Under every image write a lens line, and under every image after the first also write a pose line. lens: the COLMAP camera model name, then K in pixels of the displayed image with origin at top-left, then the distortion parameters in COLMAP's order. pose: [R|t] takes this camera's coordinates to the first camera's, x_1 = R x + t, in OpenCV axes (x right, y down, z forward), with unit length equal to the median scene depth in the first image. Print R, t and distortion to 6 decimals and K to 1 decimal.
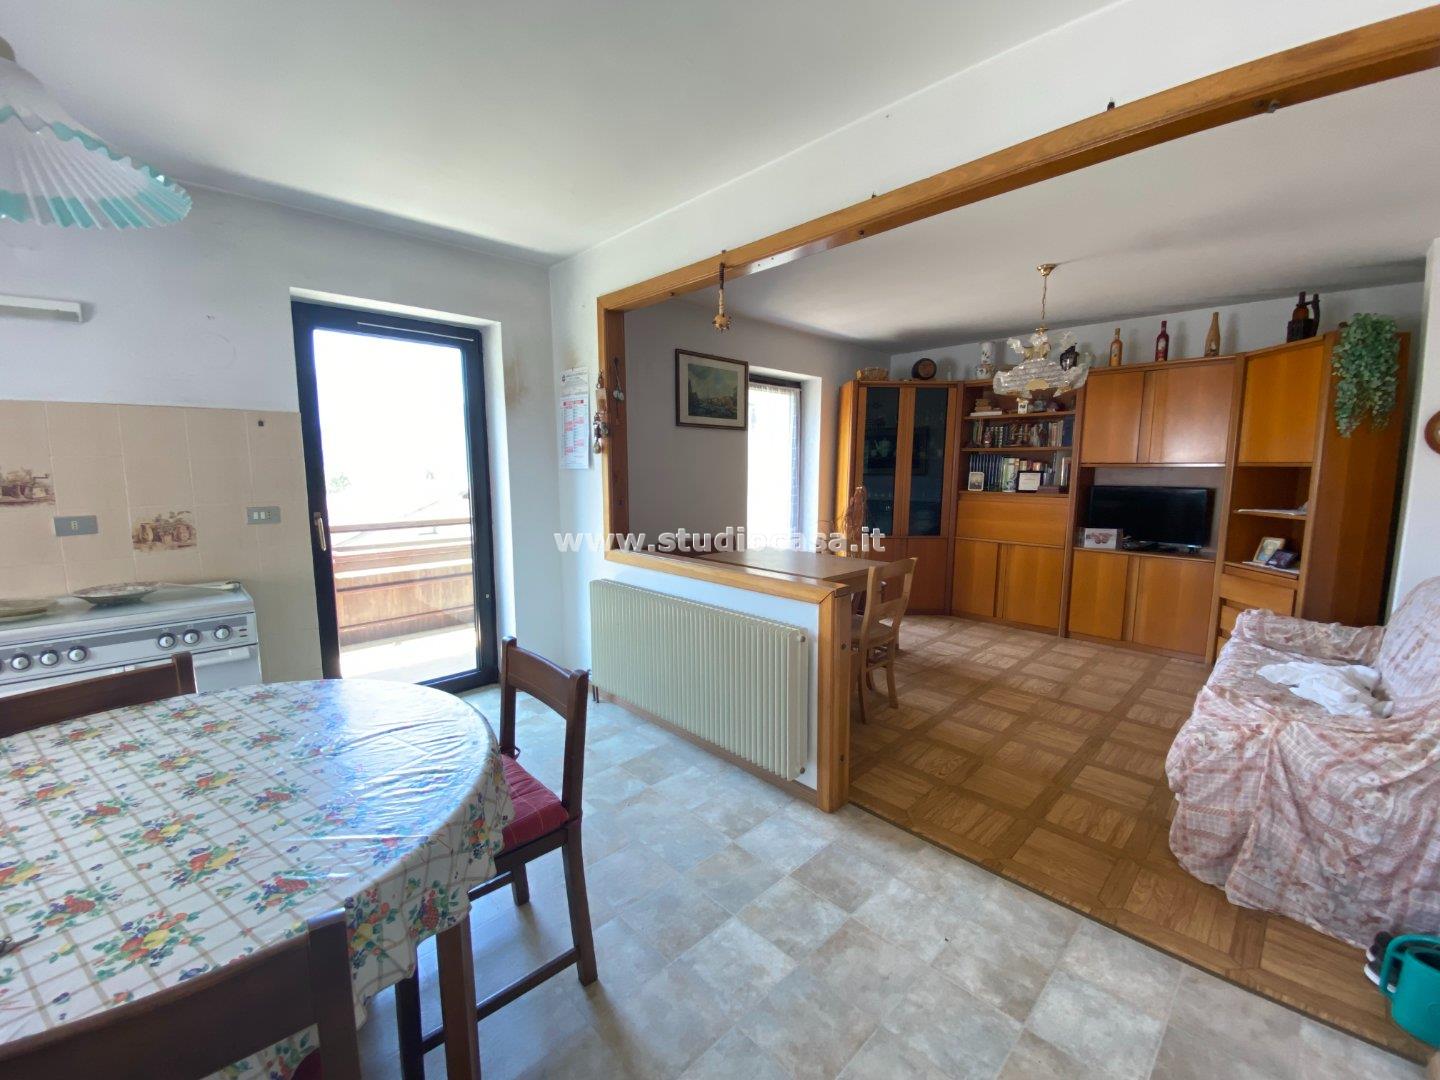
lens RADIAL K [[586.1, 0, 717.6], [0, 586.1, 543.2], [0, 0, 1]] dist [0.025221, -0.024263]
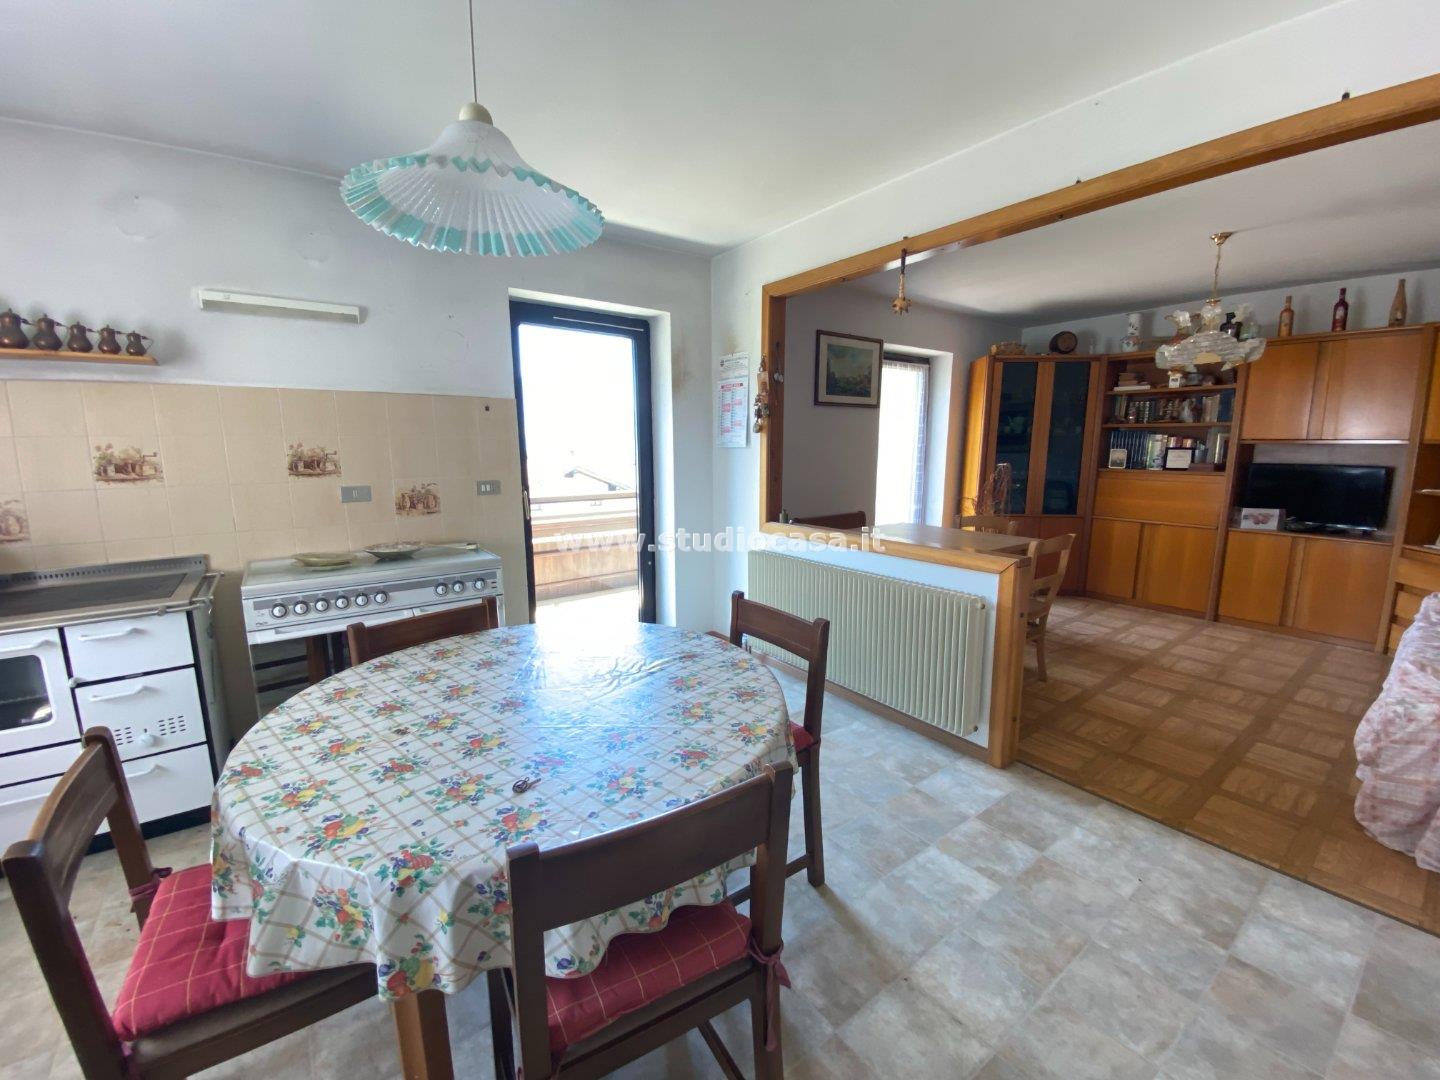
lens RADIAL K [[588.3, 0, 715.3], [0, 588.3, 543.9], [0, 0, 1]] dist [0.019766, -0.019530]
pose [[0.991348, 0.018453, -0.129955, -0.145565], [-0.013624, 0.999187, 0.037956, 0.011946], [0.130550, -0.035857, 0.990793, -0.089530]]
